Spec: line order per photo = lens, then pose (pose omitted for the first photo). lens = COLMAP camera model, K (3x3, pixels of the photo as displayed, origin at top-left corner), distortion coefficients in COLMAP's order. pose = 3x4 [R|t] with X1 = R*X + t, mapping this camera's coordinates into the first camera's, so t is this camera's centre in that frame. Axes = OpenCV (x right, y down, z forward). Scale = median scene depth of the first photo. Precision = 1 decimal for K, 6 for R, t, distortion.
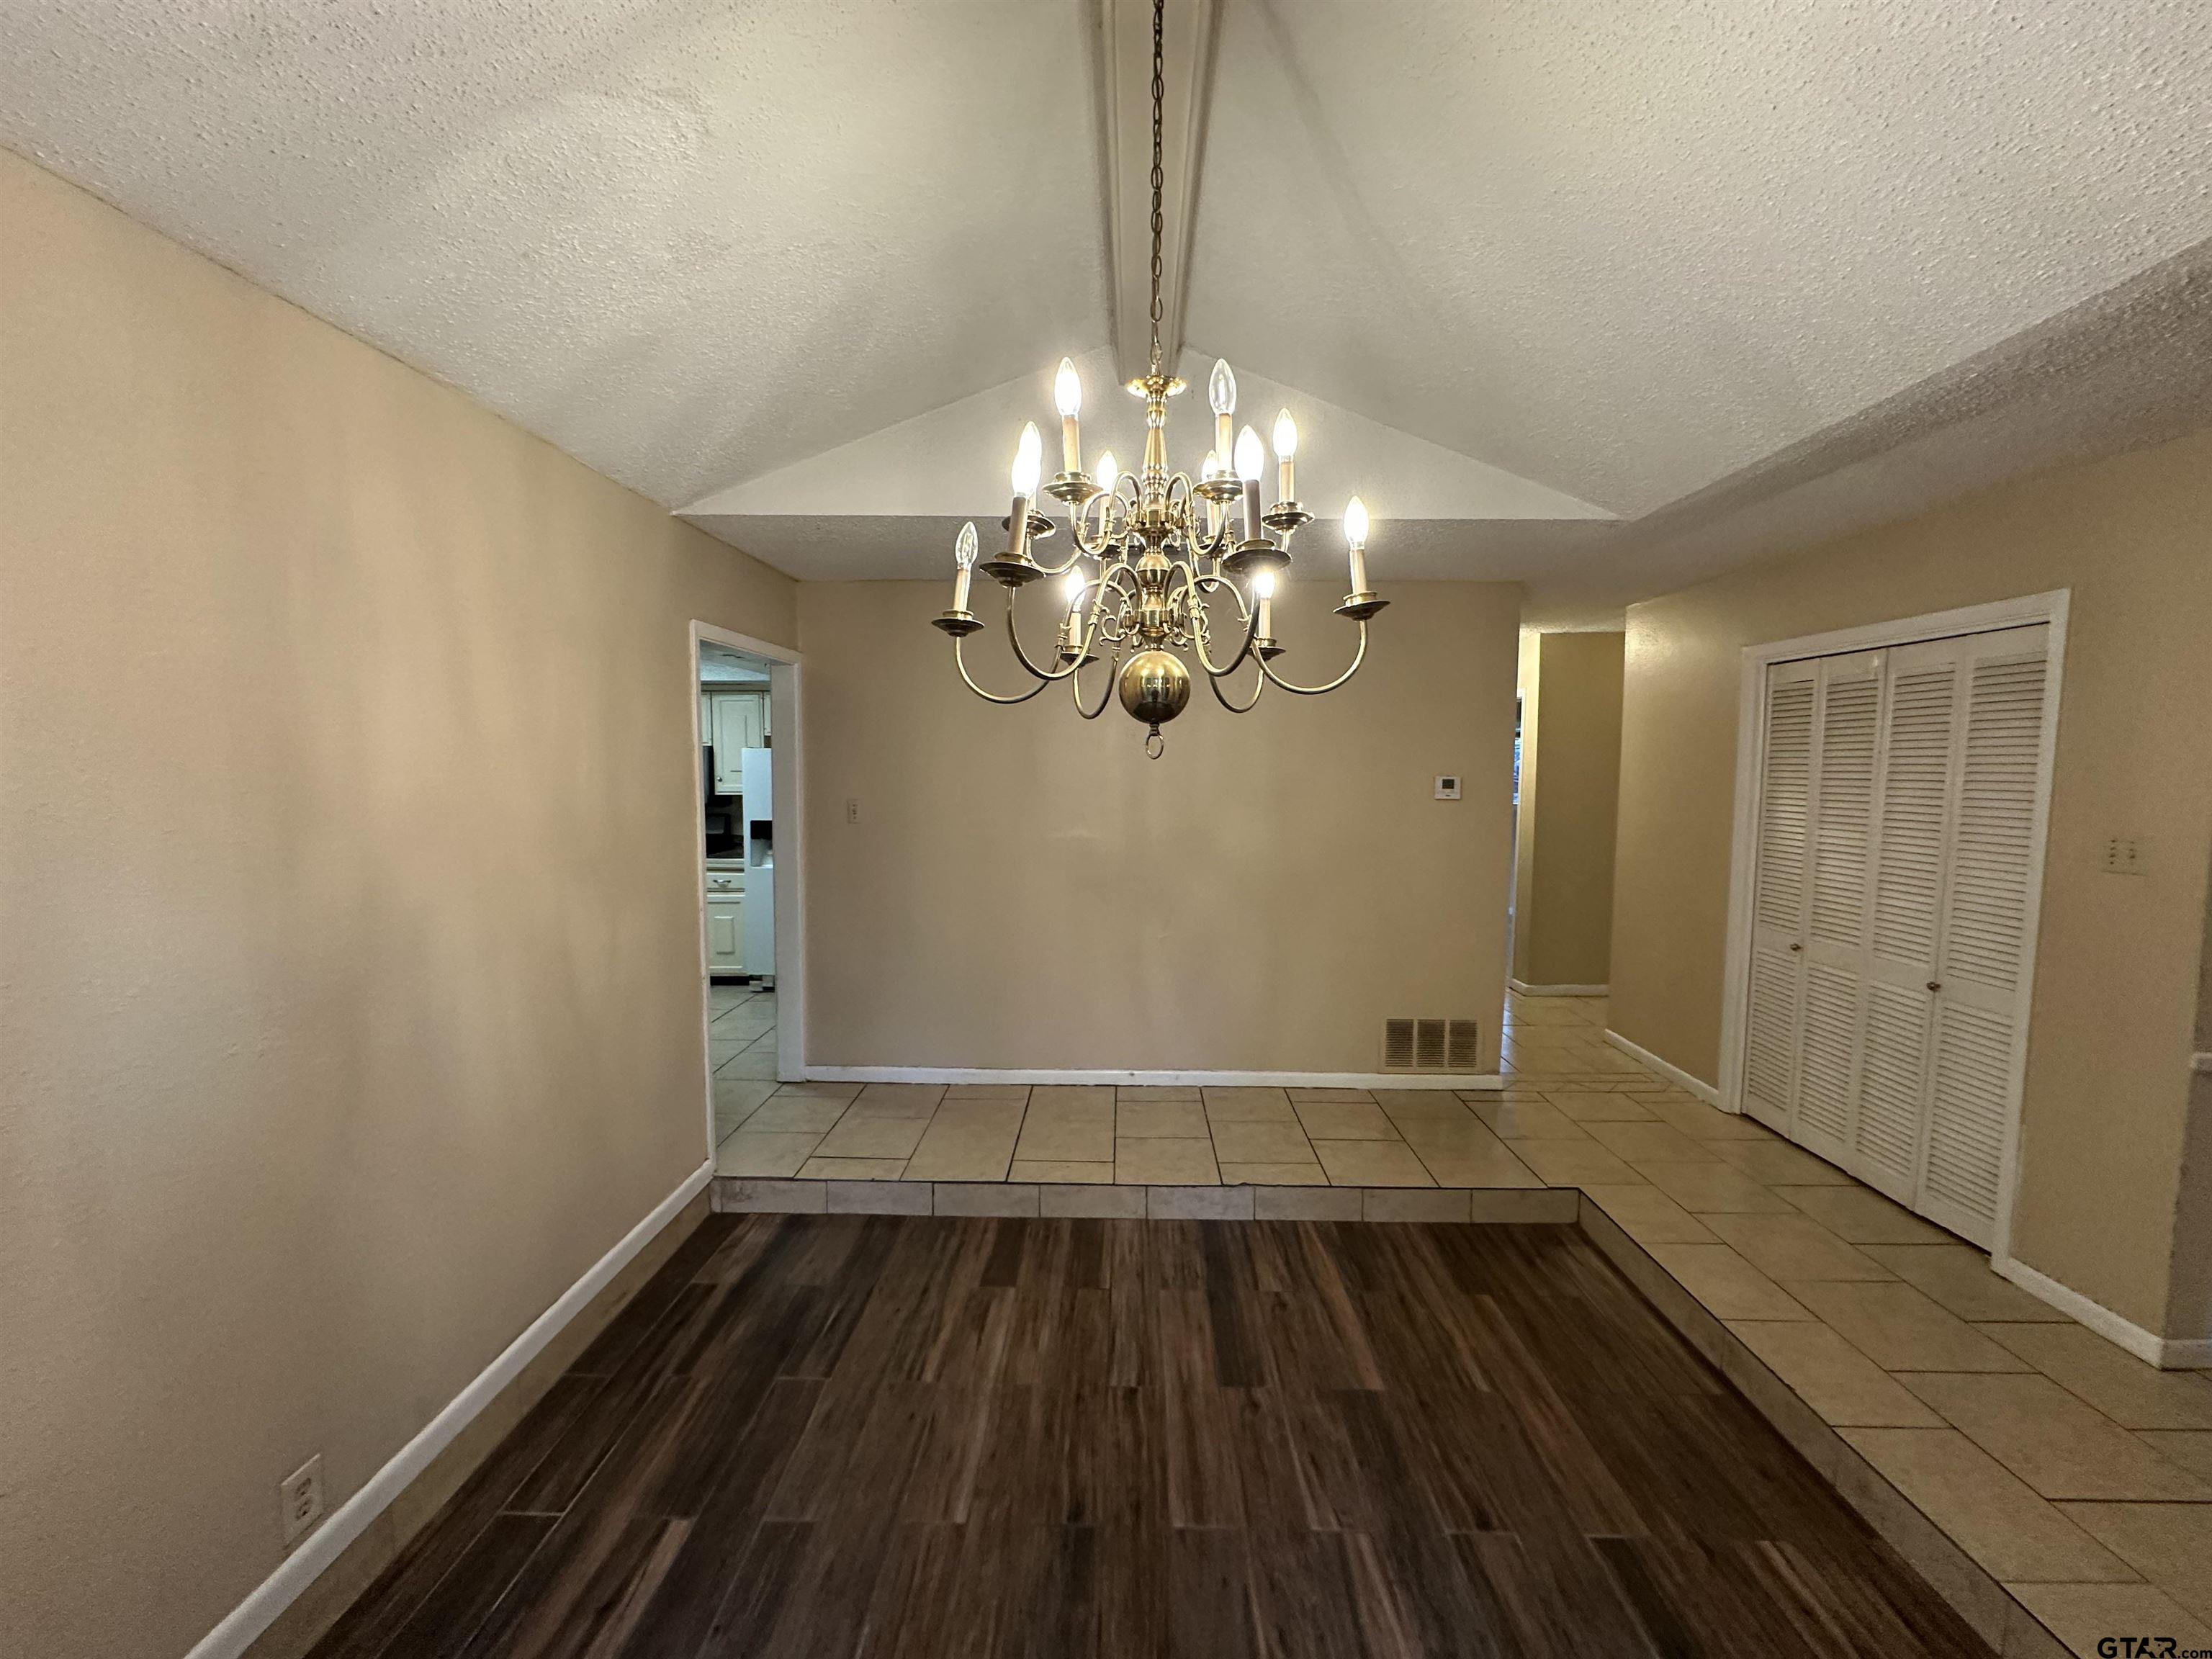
lens RADIAL K [[883.9, 0, 1108.1], [0, 883.9, 828.4], [0, 0, 1]] dist [-0.000380, -0.000476]
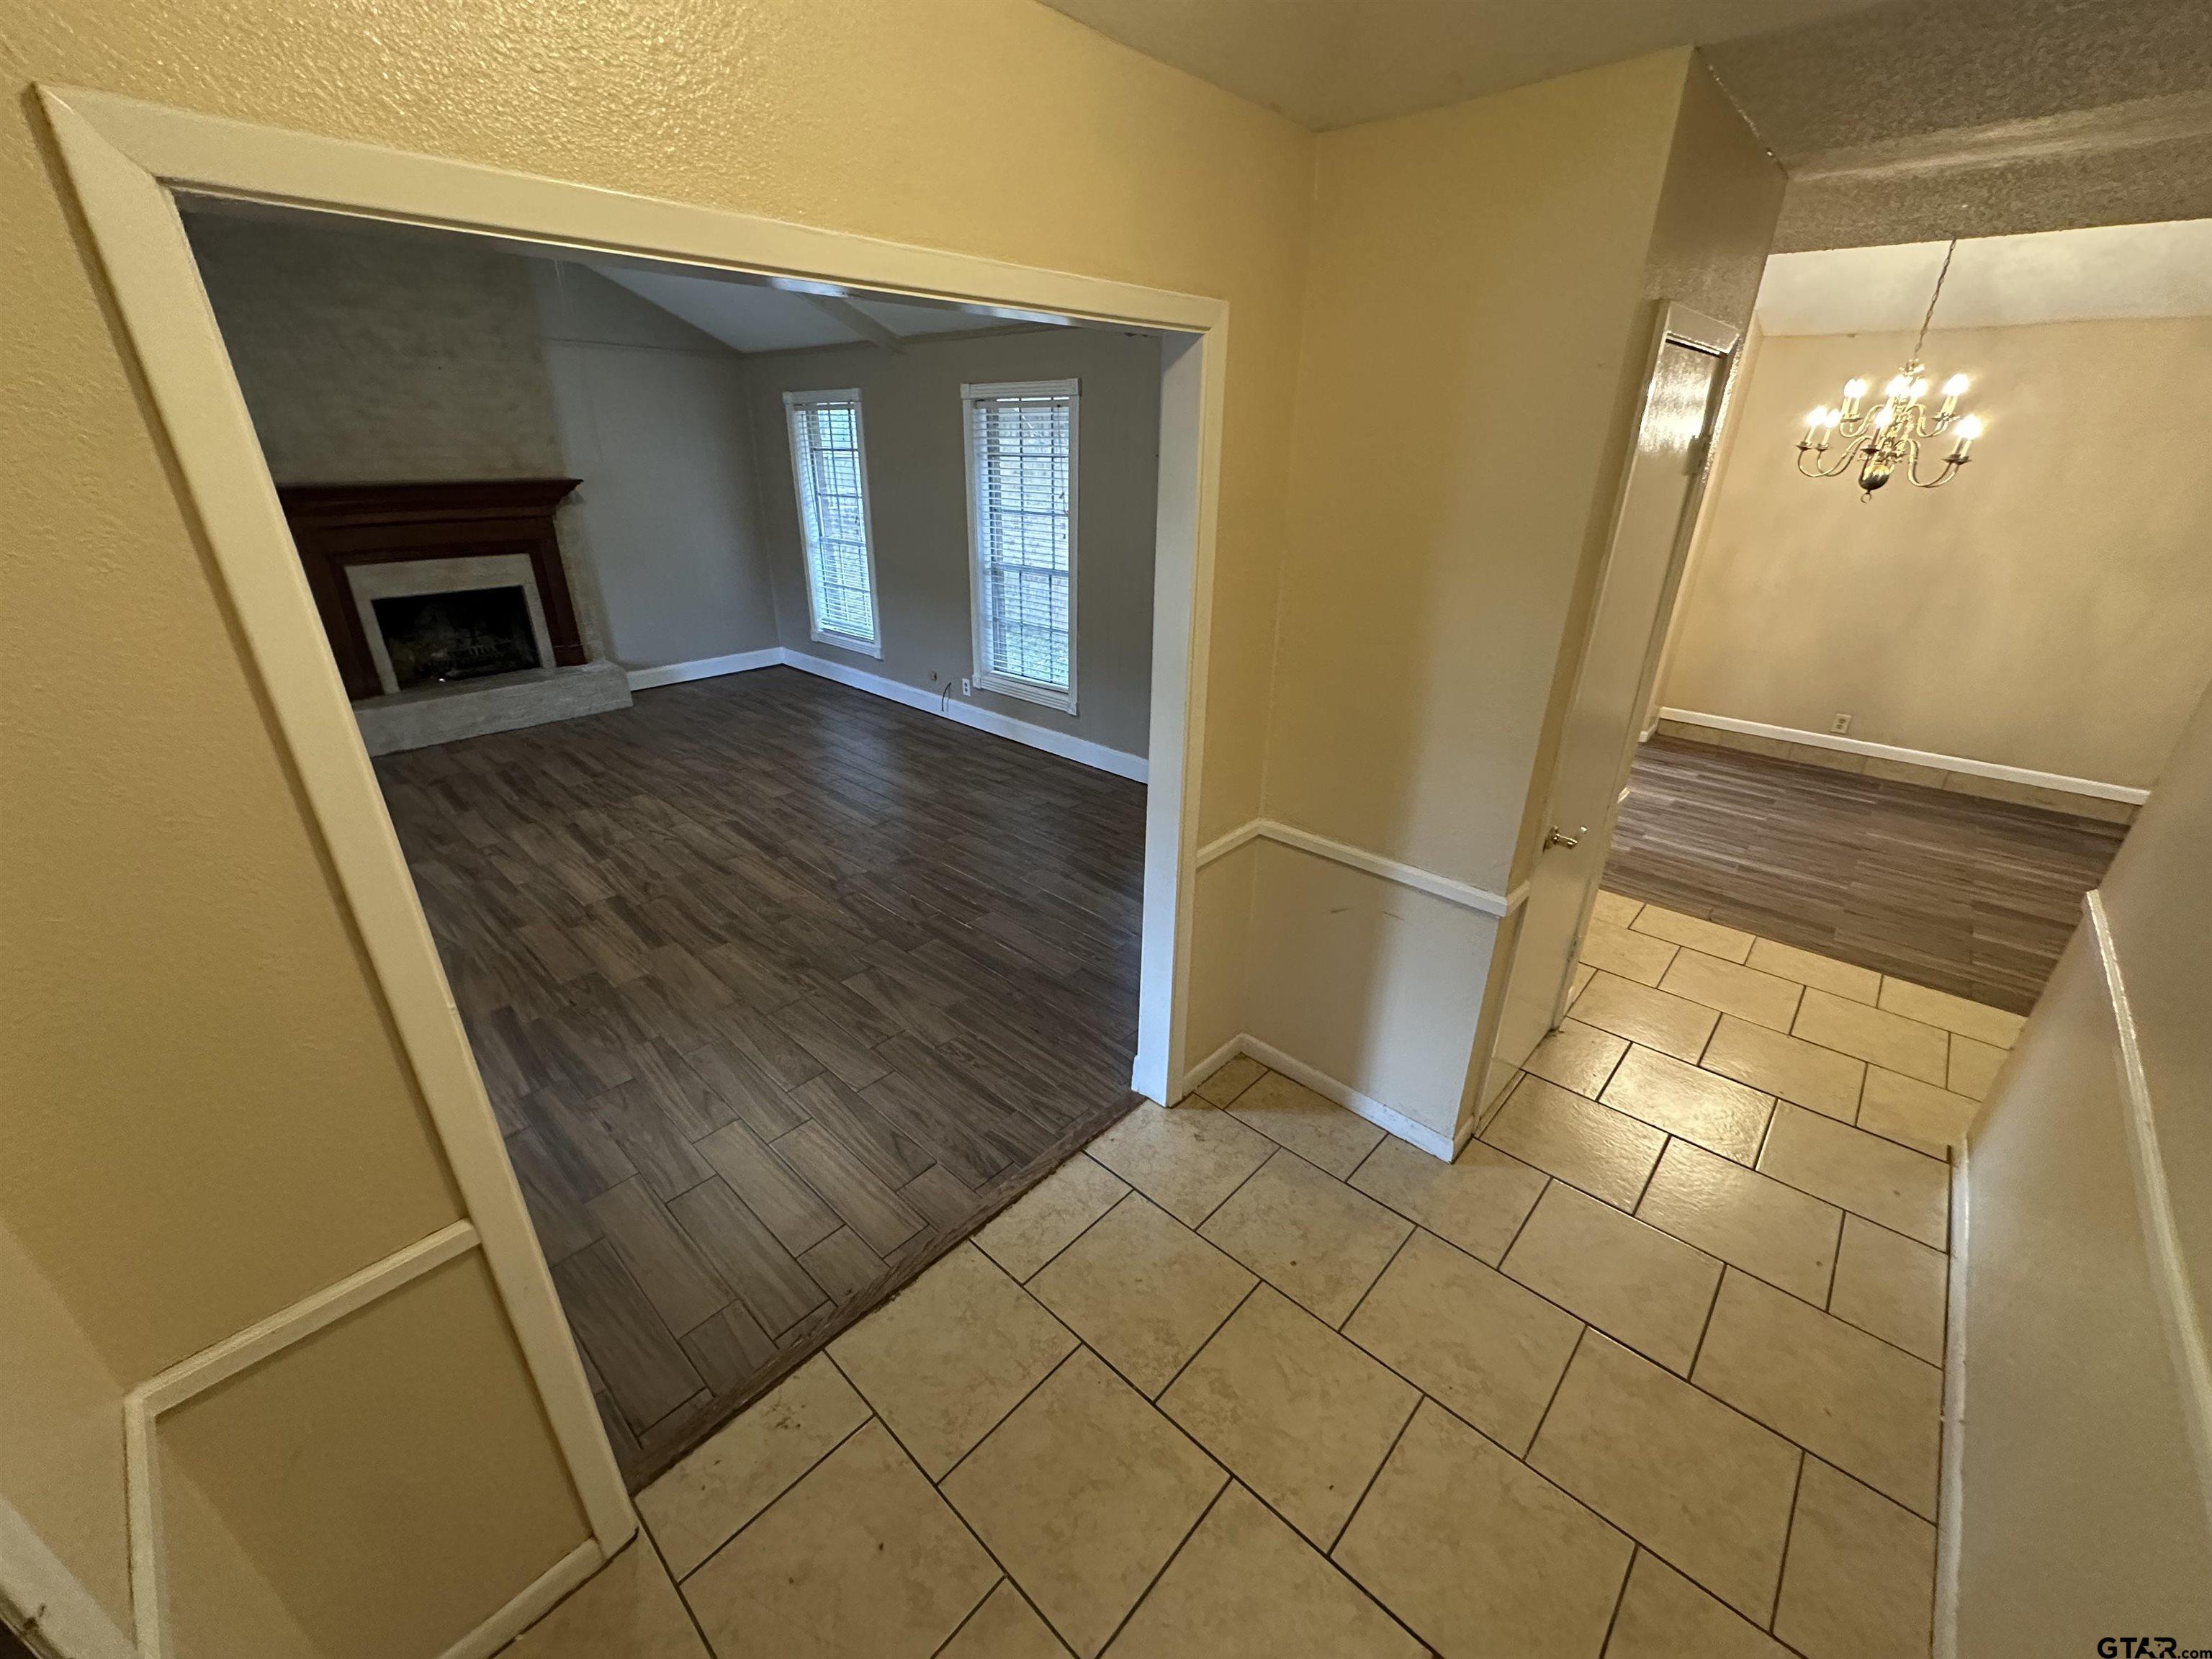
lens RADIAL K [[883.9, 0, 1108.1], [0, 883.9, 828.4], [0, 0, 1]] dist [-0.000380, -0.000476]
pose [[-0.663052, 0.292094, -0.689234, 2.285778], [-0.068358, 0.893257, 0.444319, -0.136252], [0.745446, 0.341721, -0.572309, 0.649795]]
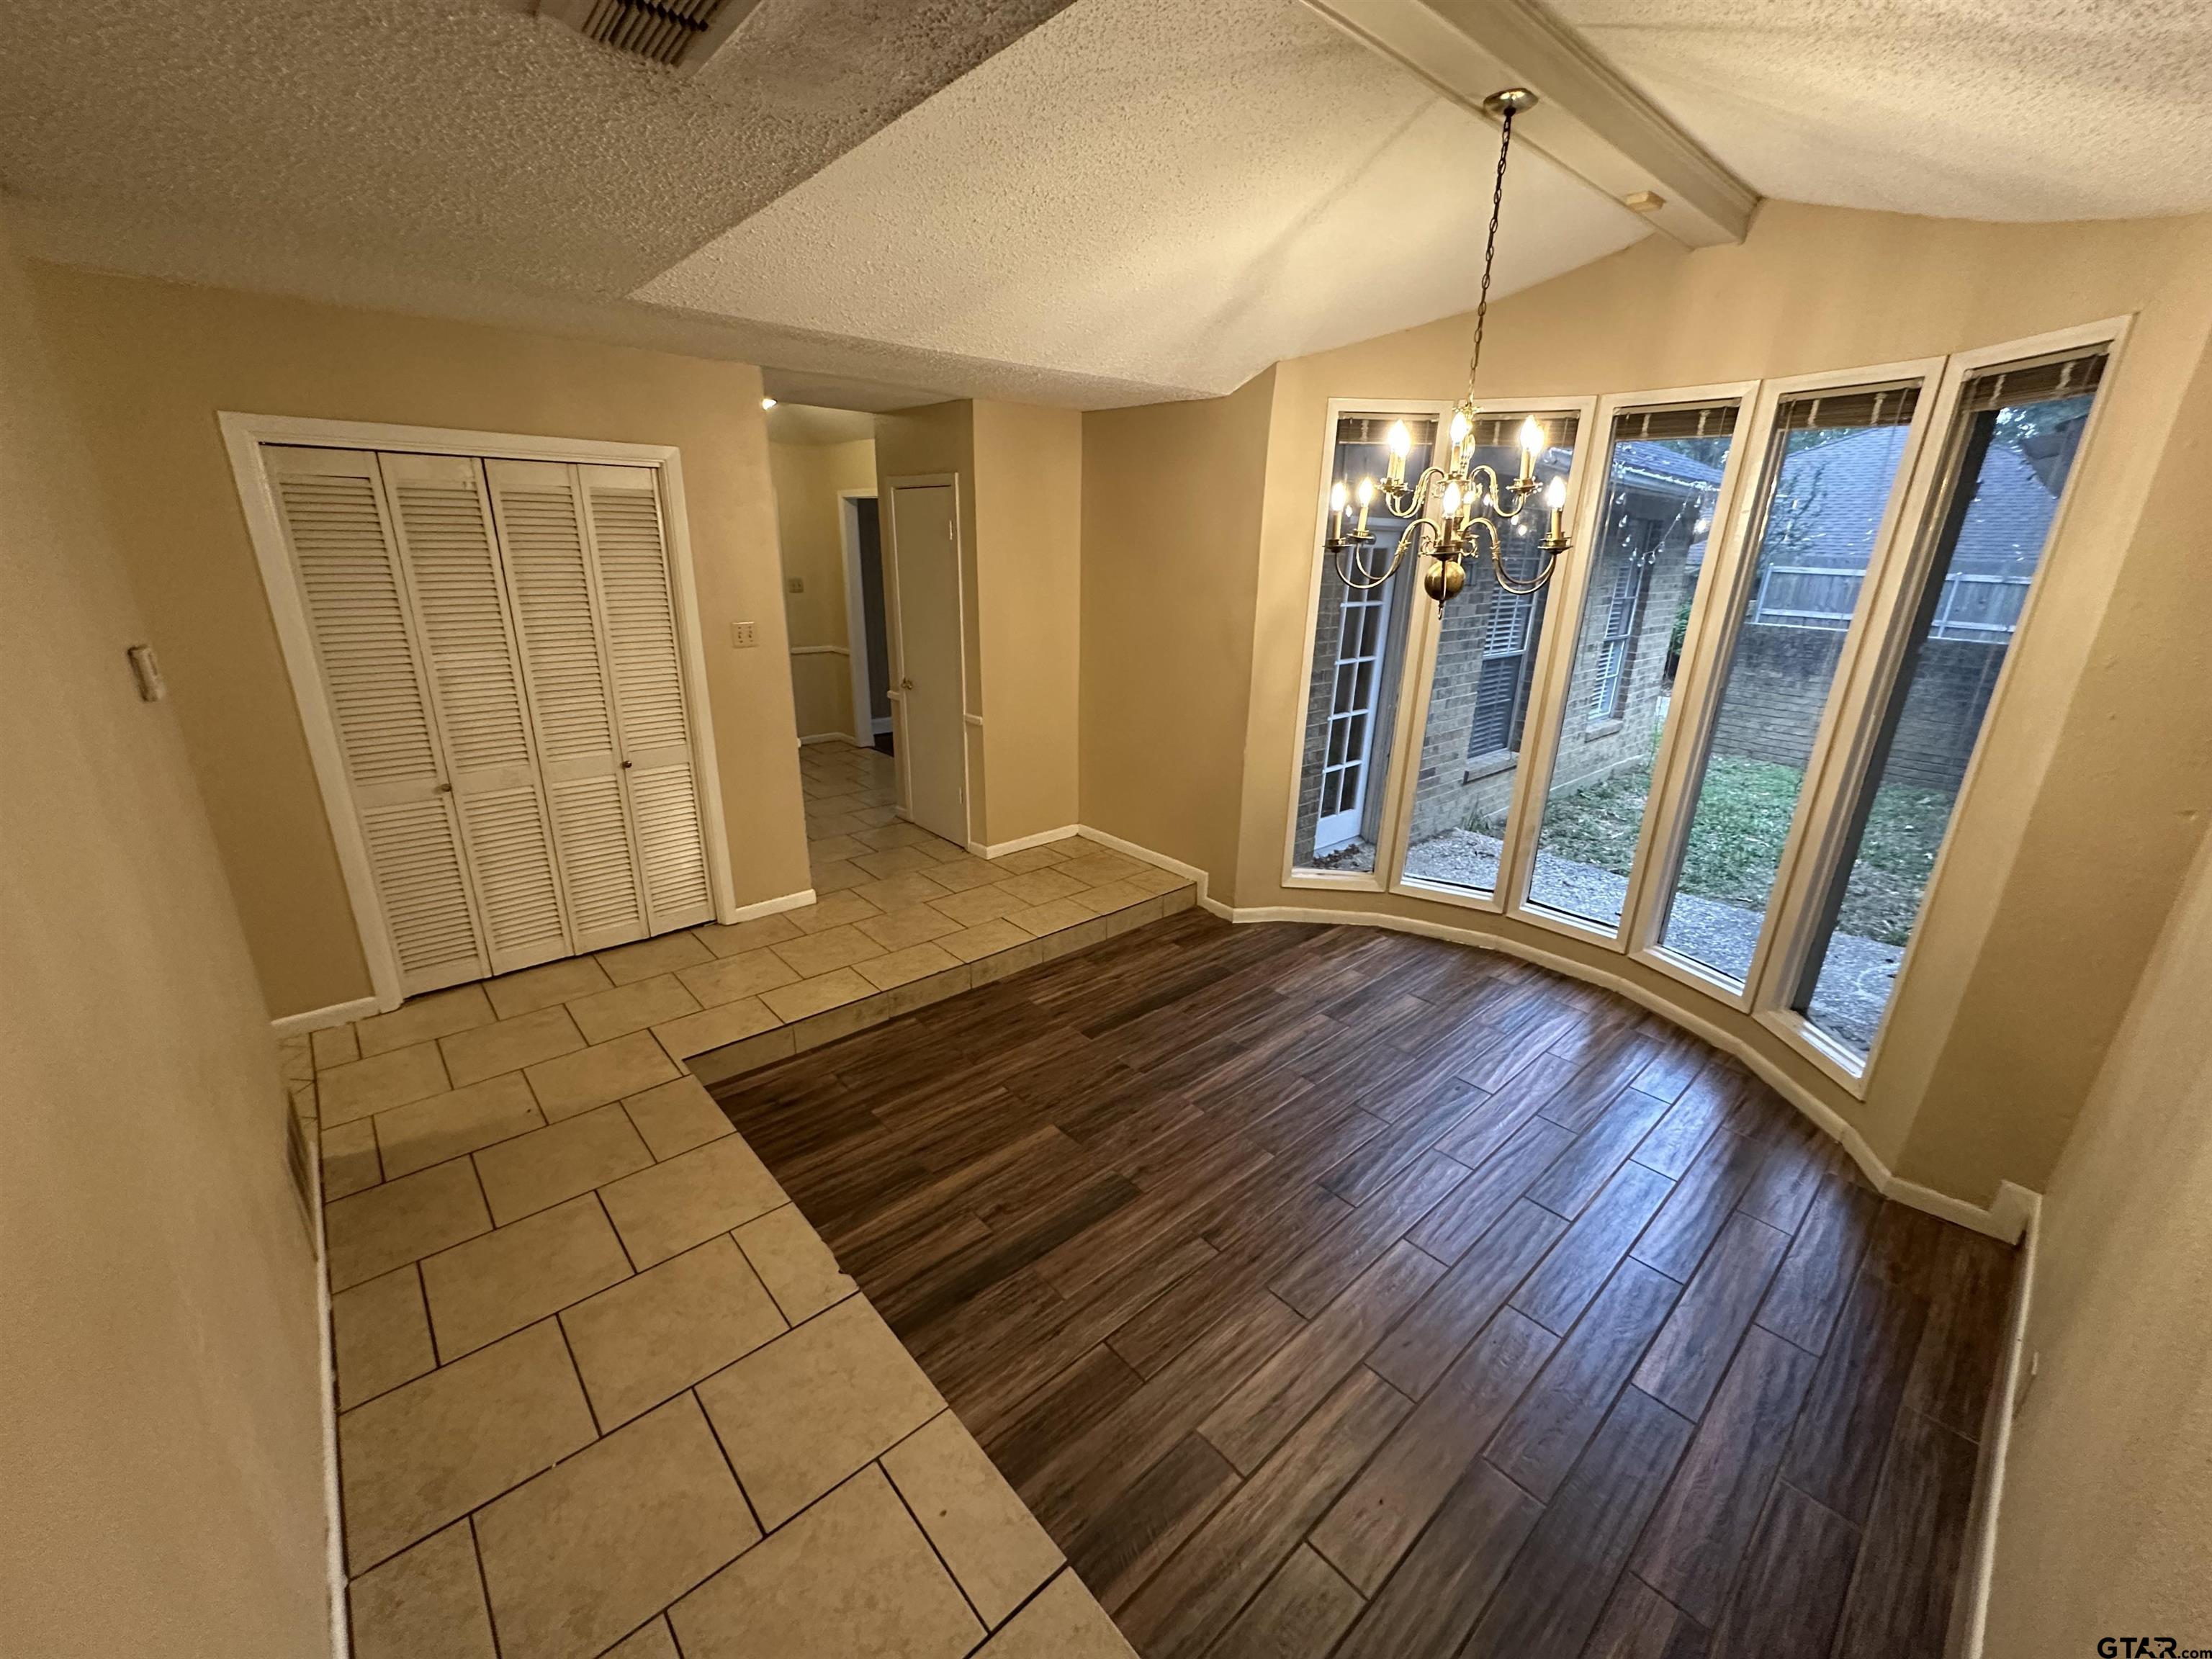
lens RADIAL K [[883.9, 0, 1108.1], [0, 883.9, 828.4], [0, 0, 1]] dist [-0.000380, -0.000476]
pose [[-0.684262, -0.247823, 0.685835, -0.474729], [0.028401, 0.930714, 0.364644, -0.201306], [-0.728683, 0.268991, -0.629814, 1.547519]]
